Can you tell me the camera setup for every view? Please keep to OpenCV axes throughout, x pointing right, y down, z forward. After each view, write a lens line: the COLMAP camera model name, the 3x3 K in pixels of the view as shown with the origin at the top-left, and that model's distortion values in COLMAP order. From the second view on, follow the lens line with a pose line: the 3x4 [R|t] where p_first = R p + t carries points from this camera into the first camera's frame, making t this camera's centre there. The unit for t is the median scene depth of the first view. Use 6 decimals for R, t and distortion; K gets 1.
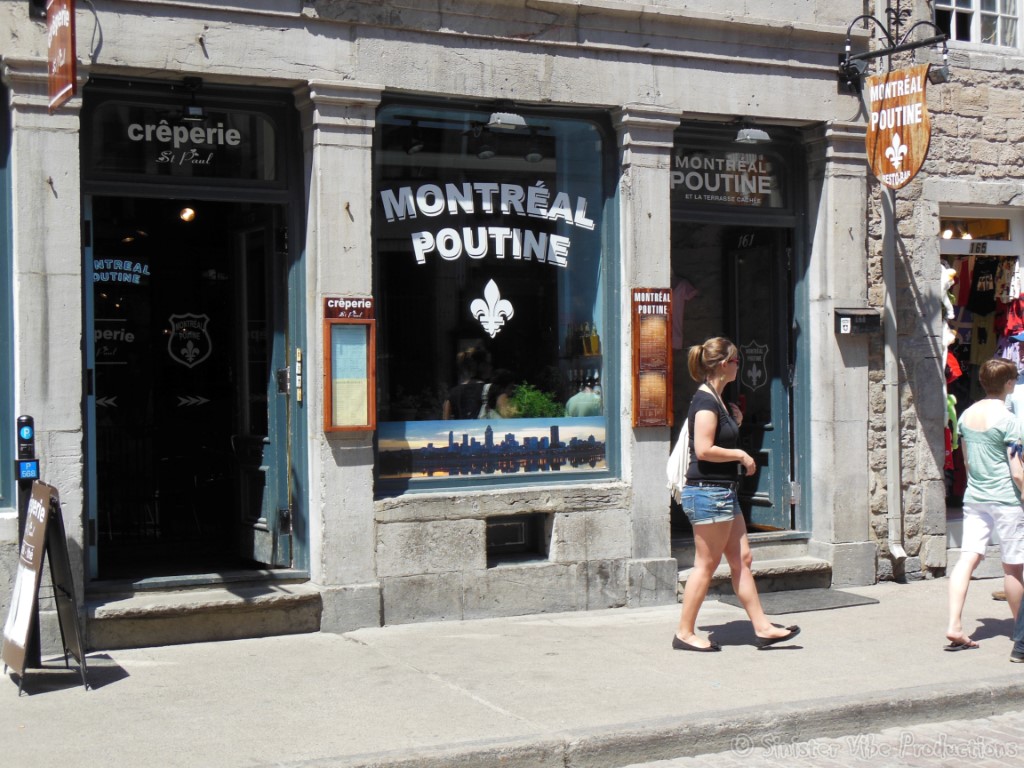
lens RADIAL K [[1481.1, 0, 511.8], [0, 1481.1, 381.7], [0, 0, 1]] dist [-0.017946, 0.000000]
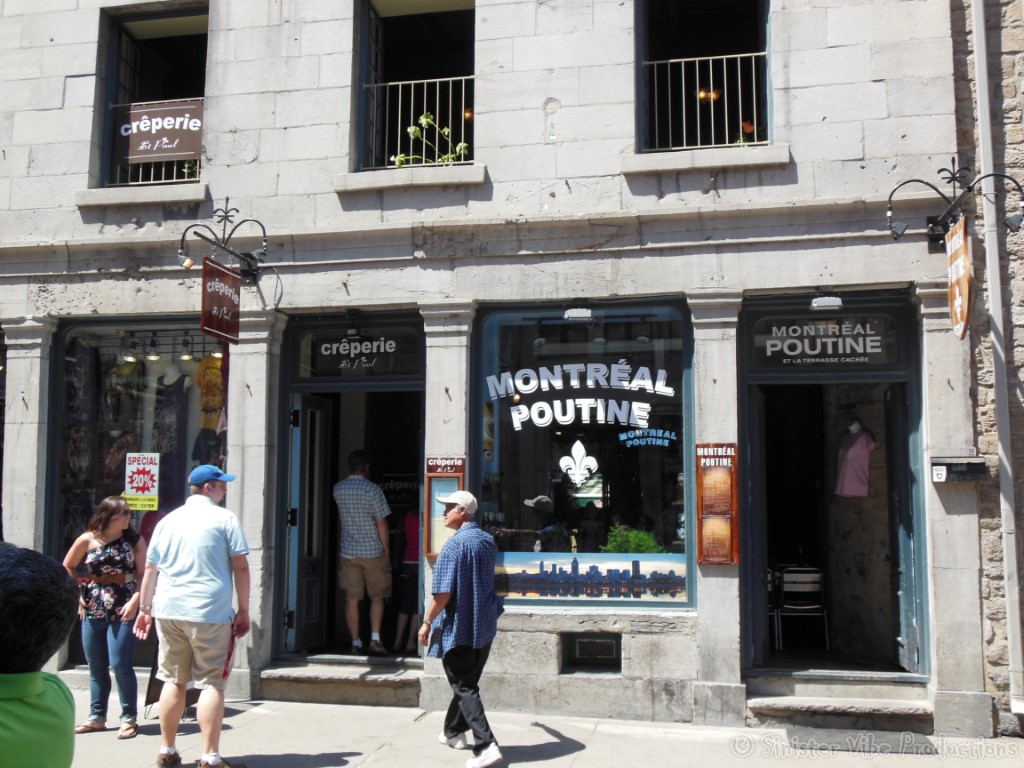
lens RADIAL K [[1123.7, 0, 511.6], [0, 1123.7, 386.5], [0, 0, 1]] dist [-0.000994, 0.000000]
pose [[0.772074, -0.058281, -0.632854, 0.536725], [-0.016404, 0.993627, -0.111519, -0.007037], [0.635320, 0.096482, 0.766198, 0.225105]]
